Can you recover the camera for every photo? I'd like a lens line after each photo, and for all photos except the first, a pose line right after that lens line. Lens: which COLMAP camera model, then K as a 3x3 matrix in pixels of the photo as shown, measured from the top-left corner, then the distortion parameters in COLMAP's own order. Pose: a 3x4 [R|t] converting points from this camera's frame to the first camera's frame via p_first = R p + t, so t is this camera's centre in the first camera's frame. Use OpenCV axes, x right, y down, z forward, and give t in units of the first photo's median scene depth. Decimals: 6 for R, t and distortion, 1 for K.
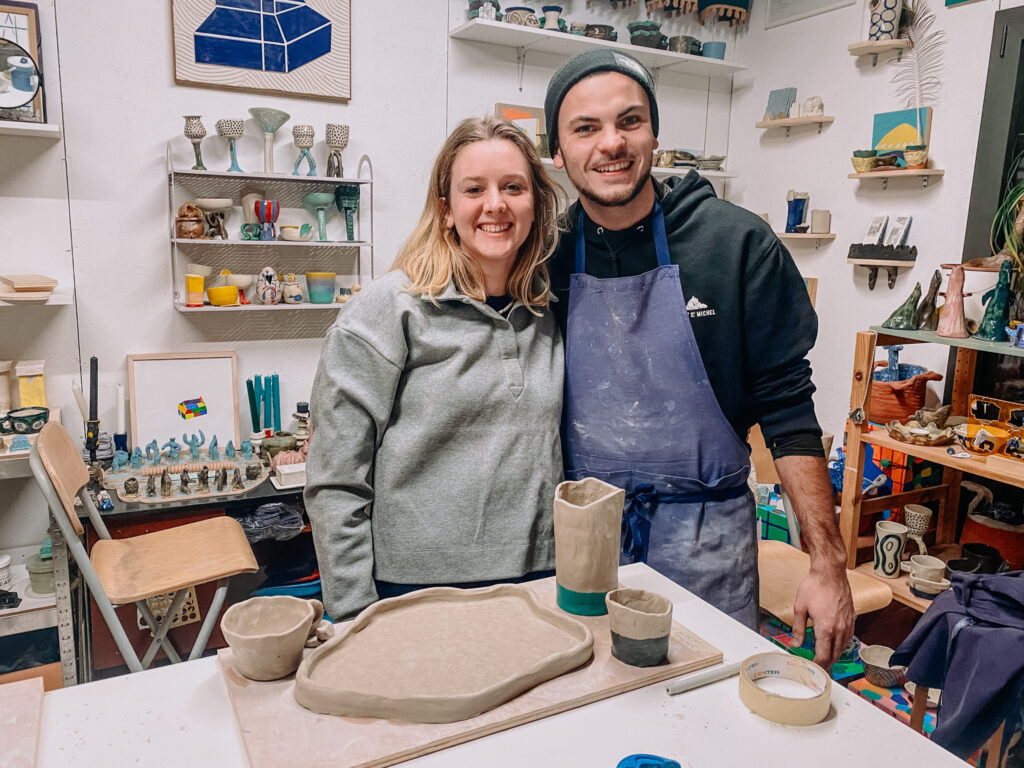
lens RADIAL K [[769.4, 0, 512.8], [0, 769.4, 383.4], [0, 0, 1]] dist [0.034016, -0.046135]
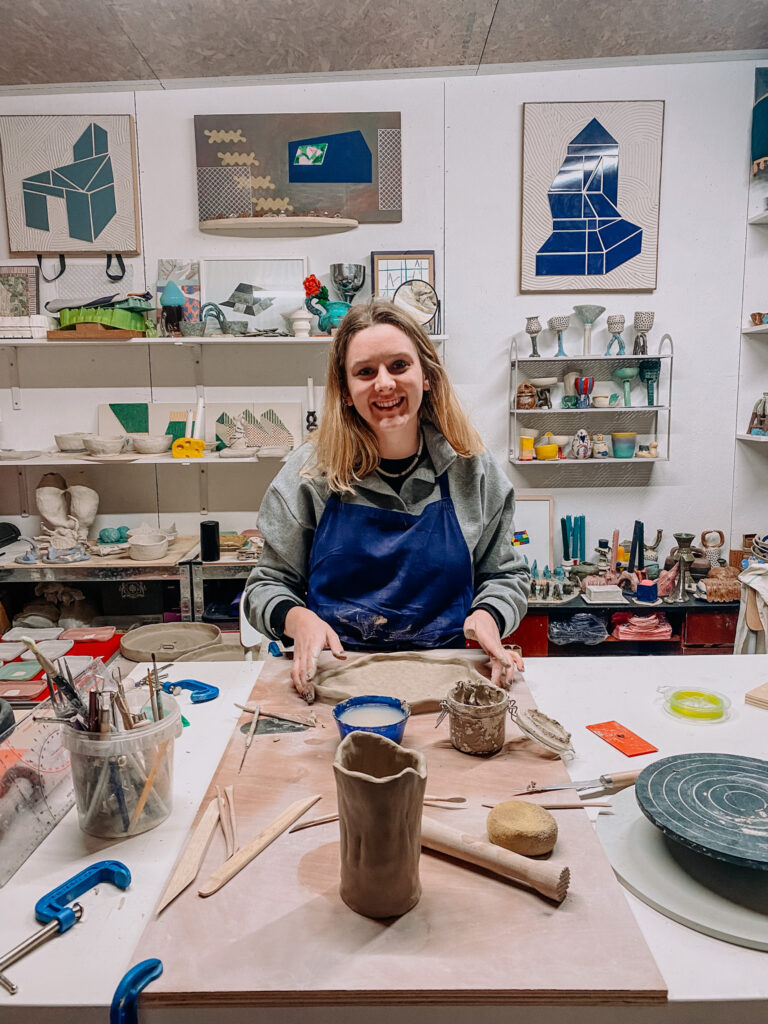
lens RADIAL K [[769.4, 0, 382.2], [0, 769.4, 511.0], [0, 0, 1]] dist [0.034016, -0.046135]
pose [[0.882485, 0.029971, -0.469385, -0.010993], [-0.051149, 0.998164, -0.032430, 0.039223], [0.467552, 0.052627, 0.882398, -0.252091]]
